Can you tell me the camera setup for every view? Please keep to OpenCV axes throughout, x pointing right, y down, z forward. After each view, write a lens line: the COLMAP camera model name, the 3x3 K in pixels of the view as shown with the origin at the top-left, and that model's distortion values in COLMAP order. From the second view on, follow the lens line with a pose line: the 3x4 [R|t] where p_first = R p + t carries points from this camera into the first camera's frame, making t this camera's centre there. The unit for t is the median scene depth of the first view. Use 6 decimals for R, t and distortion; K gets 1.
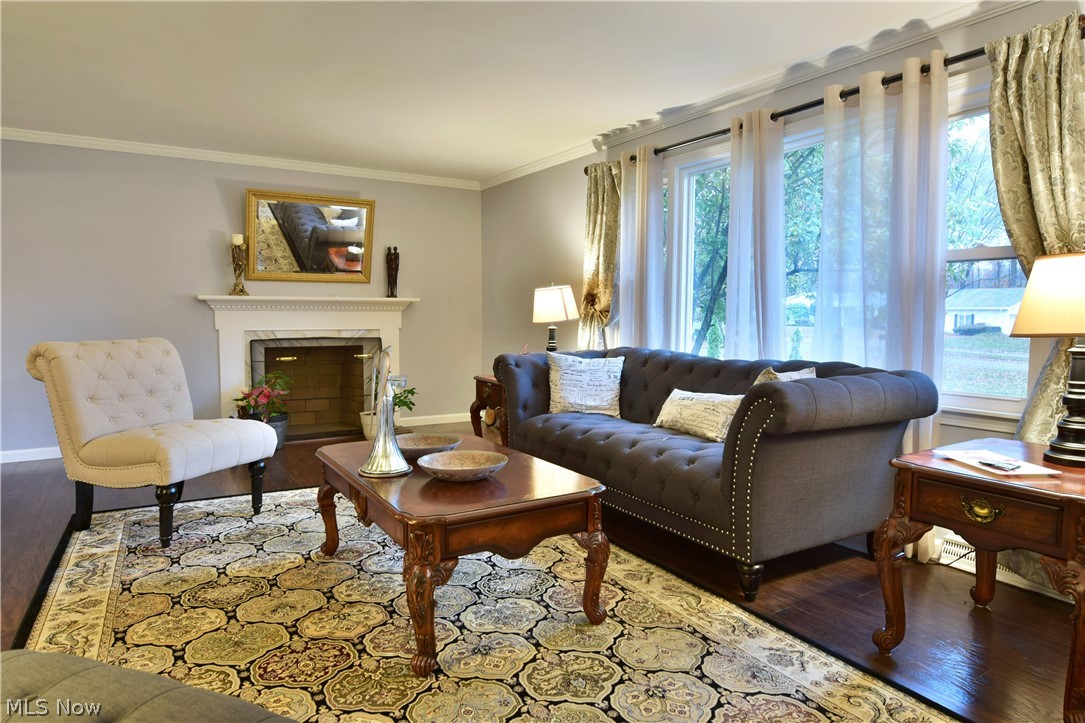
lens RADIAL K [[672.6, 0, 543.2], [0, 672.6, 359.2], [0, 0, 1]] dist [-0.014243, -0.006704]
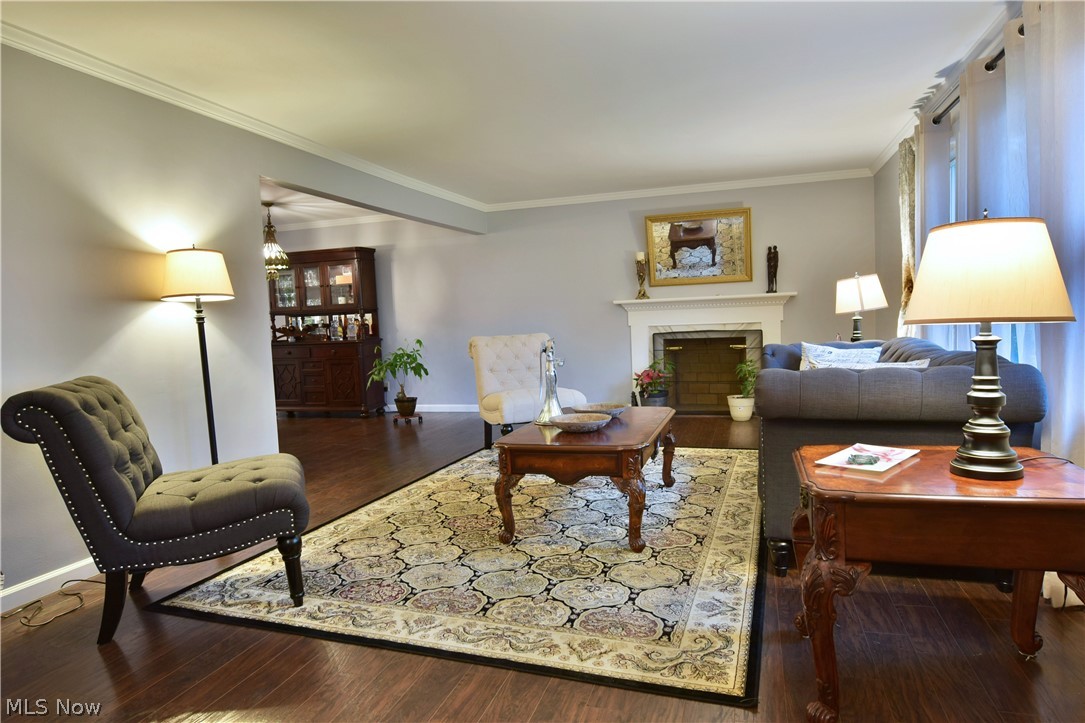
lens RADIAL K [[672.6, 0, 536.7], [0, 672.6, 359.1], [0, 0, 1]] dist [-0.014243, -0.006704]
pose [[0.640544, 0.019374, -0.767677, 0.722128], [-0.010429, 0.999809, 0.016531, 0.002902], [0.767851, -0.002583, 0.640624, 0.018969]]
